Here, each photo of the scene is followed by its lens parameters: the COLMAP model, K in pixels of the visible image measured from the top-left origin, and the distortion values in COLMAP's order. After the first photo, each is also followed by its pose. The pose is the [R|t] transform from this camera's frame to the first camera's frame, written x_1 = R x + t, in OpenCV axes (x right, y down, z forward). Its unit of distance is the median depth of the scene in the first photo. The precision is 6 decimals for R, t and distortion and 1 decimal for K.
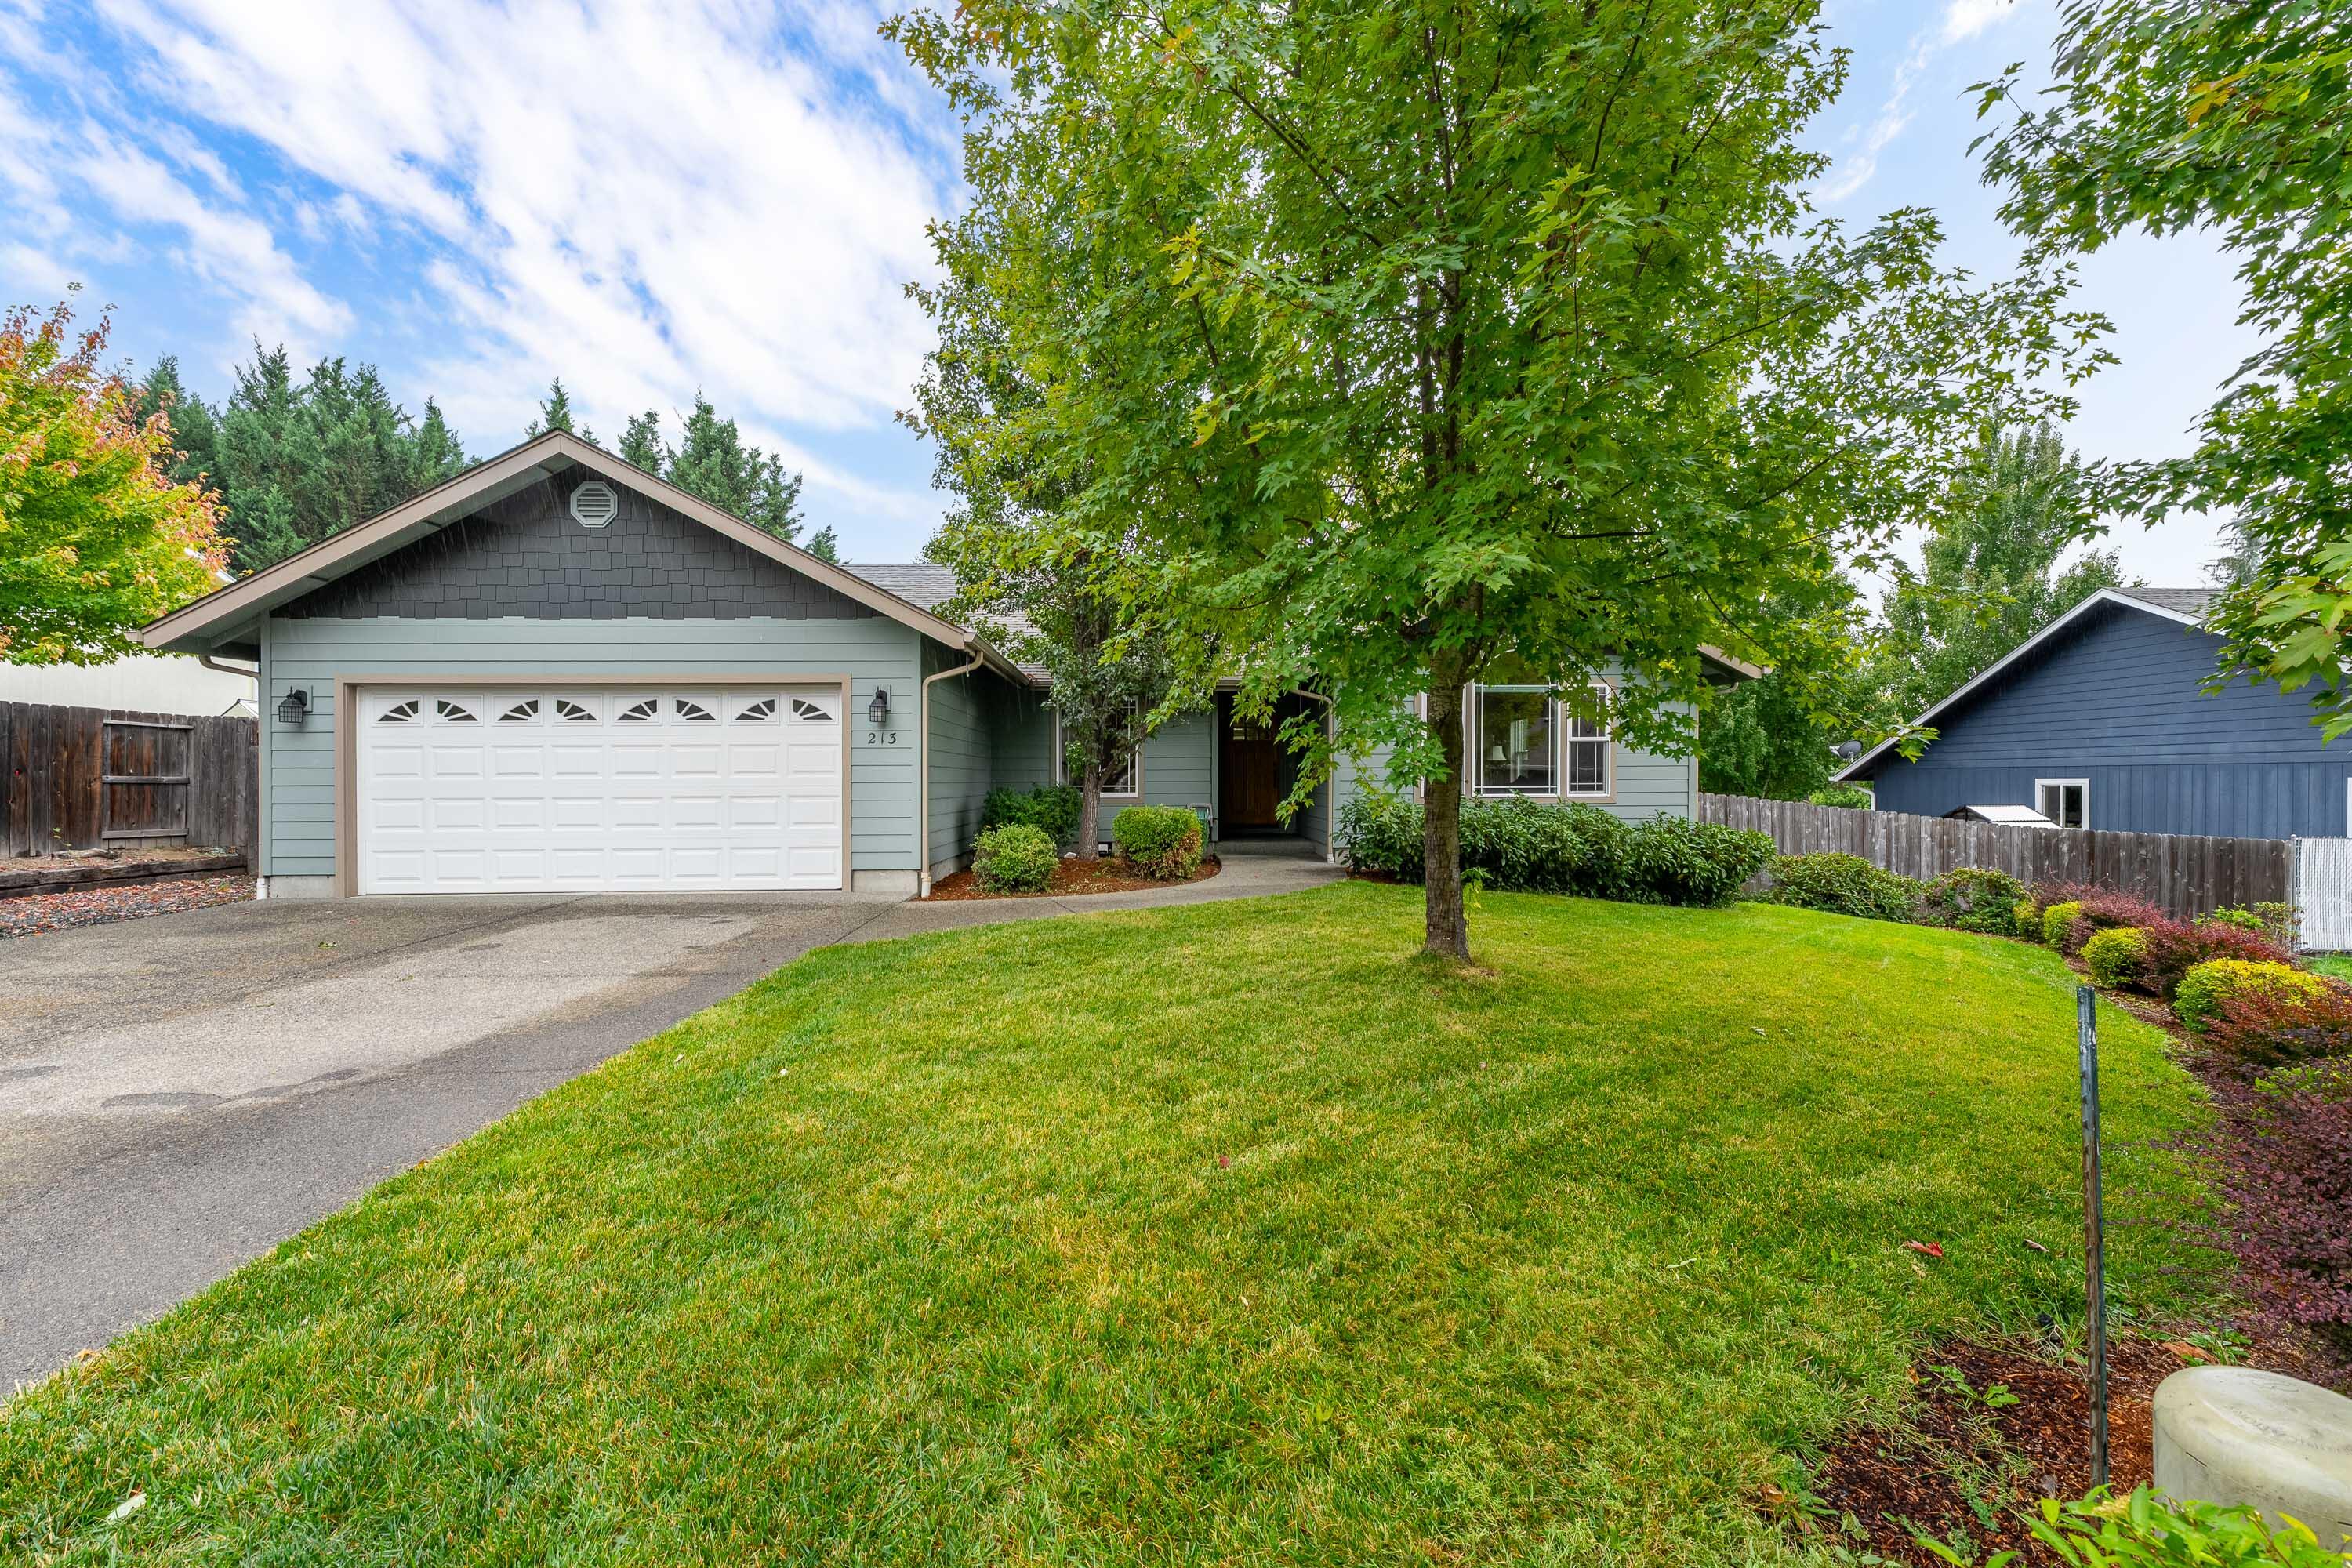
lens RADIAL K [[968.5, 0, 1178.0], [0, 968.5, 778.4], [0, 0, 1]] dist [0.001464, -0.001062]
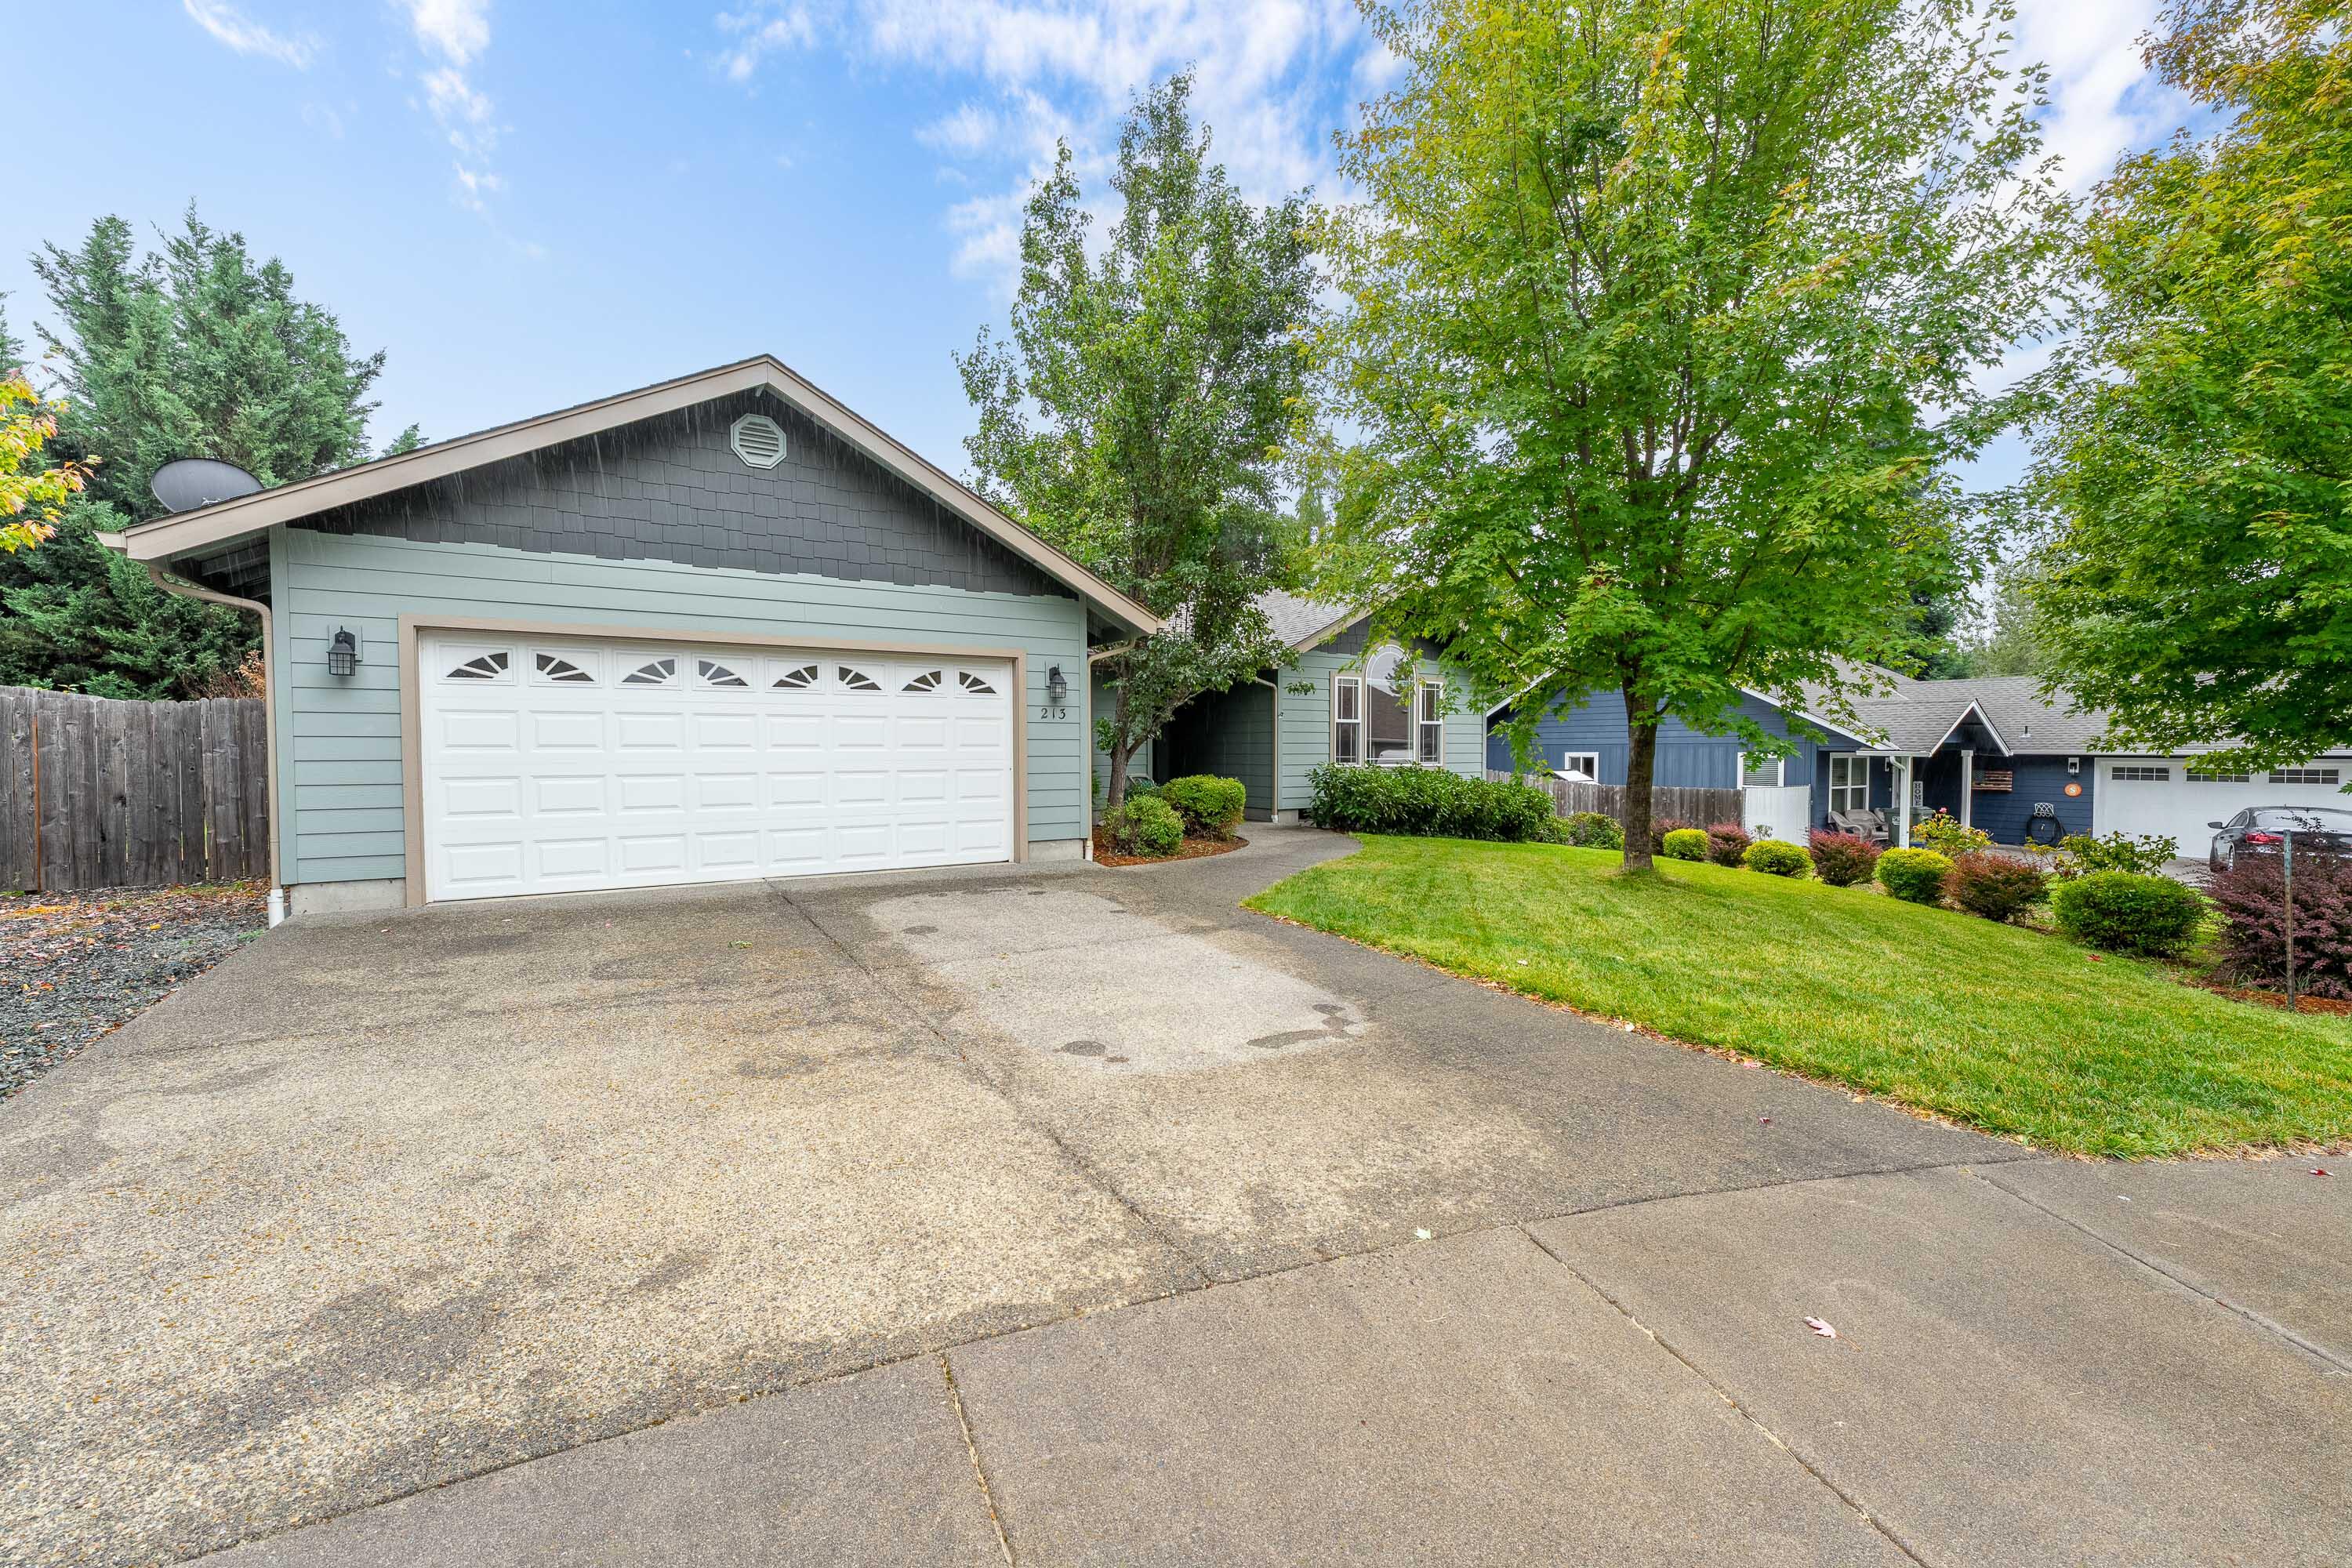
lens RADIAL K [[968.5, 0, 1174.0], [0, 968.5, 775.9], [0, 0, 1]] dist [0.001464, -0.001062]
pose [[0.863302, -0.010775, 0.504573, -0.713892], [-0.002687, 0.999660, 0.025944, -0.001673], [-0.504681, -0.023753, 0.862979, 0.039549]]
